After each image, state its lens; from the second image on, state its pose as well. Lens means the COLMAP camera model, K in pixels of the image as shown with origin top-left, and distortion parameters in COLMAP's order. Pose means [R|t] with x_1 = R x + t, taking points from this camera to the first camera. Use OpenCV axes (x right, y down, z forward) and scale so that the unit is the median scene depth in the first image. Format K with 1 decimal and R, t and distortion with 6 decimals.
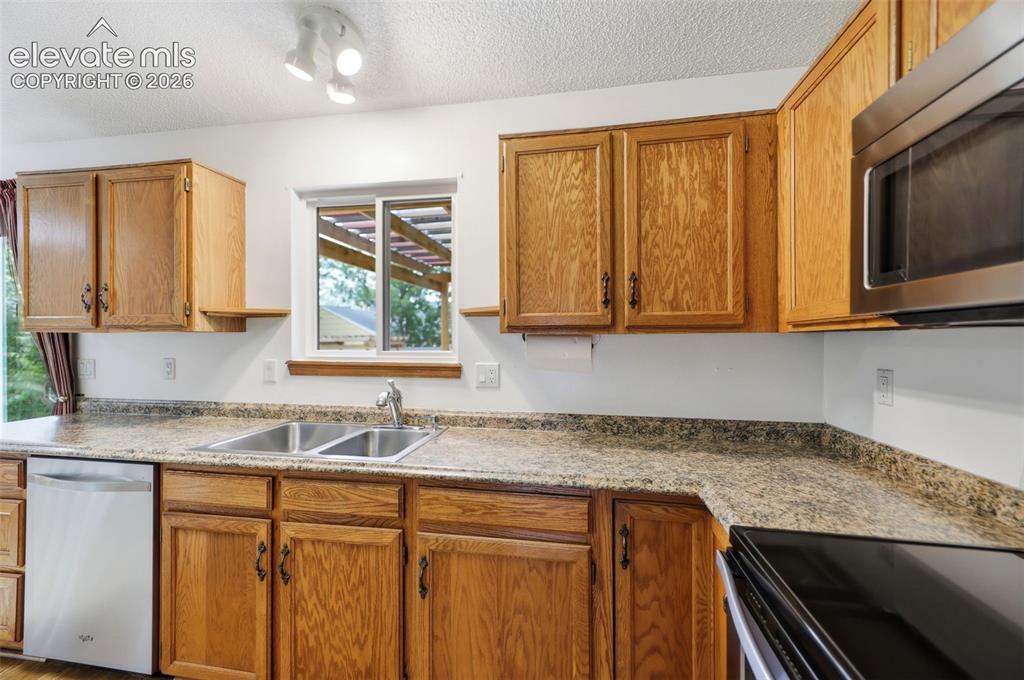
lens RADIAL K [[416.0, 0, 512.0], [0, 416.0, 340.0], [0, 0, 1]] dist [0.015803, -0.003517]
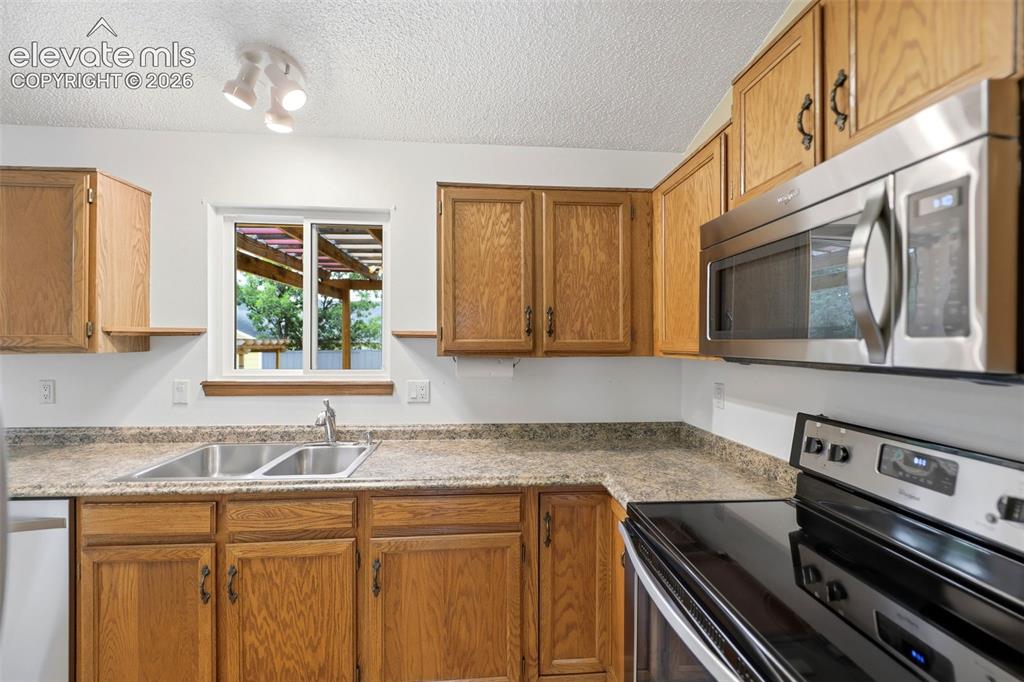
lens RADIAL K [[416.2, 0, 512.4], [0, 416.2, 342.8], [0, 0, 1]] dist [0.001448, -0.002828]
pose [[0.966699, 0.001997, 0.255910, -0.129176], [-0.002432, 0.999996, 0.001383, -0.059128], [-0.255906, -0.001959, 0.966700, -0.155323]]
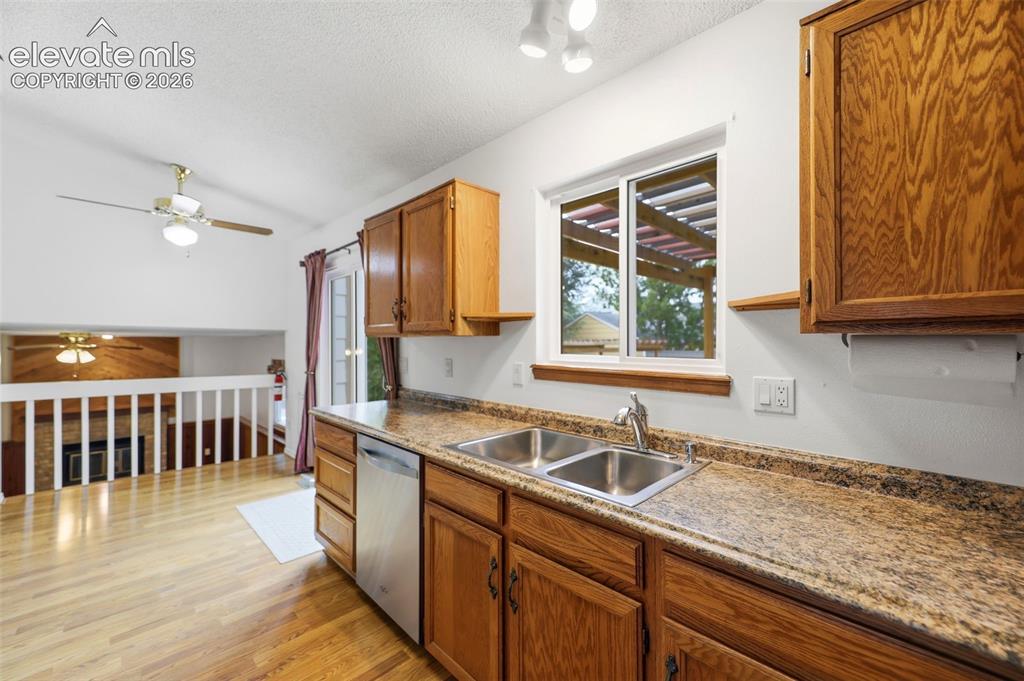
lens RADIAL K [[409.0, 0, 513.0], [0, 409.0, 342.6], [0, 0, 1]] dist [0.015565, -0.003034]
pose [[0.822039, 0.000743, -0.569431, -0.033514], [-0.002074, 0.999996, -0.001689, -0.000116], [0.569428, 0.002569, 0.822037, 0.251186]]
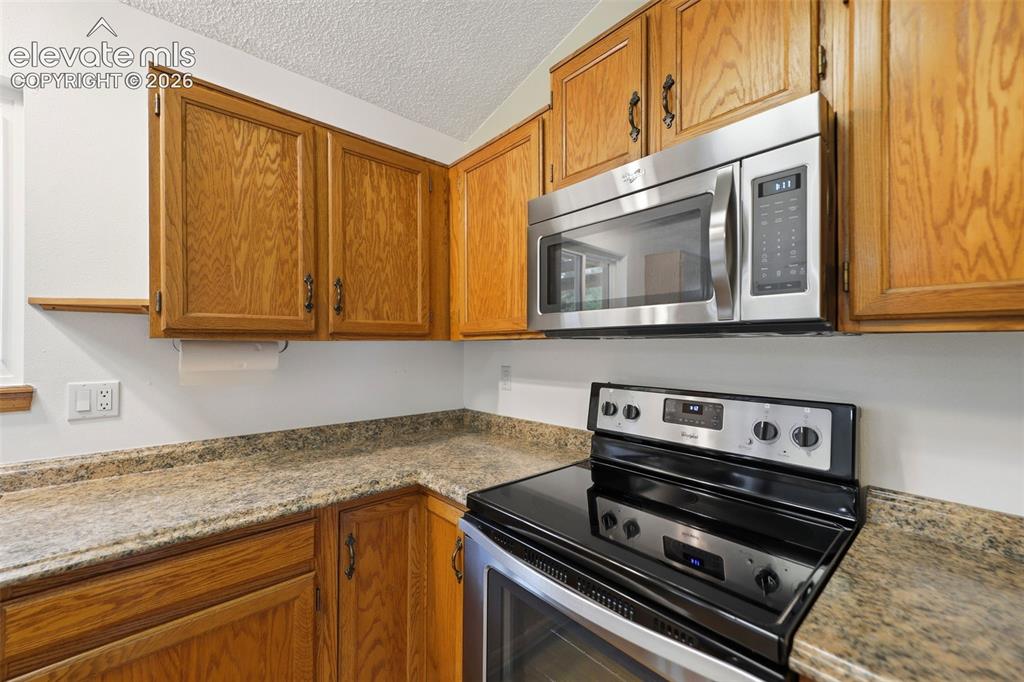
lens RADIAL K [[409.0, 0, 513.0], [0, 409.0, 343.1], [0, 0, 1]] dist [0.015565, -0.003034]
pose [[0.615560, 0.004203, 0.788079, -0.217634], [0.001334, 0.999979, -0.006376, -0.002381], [-0.788089, 0.004976, 0.615541, 0.078049]]
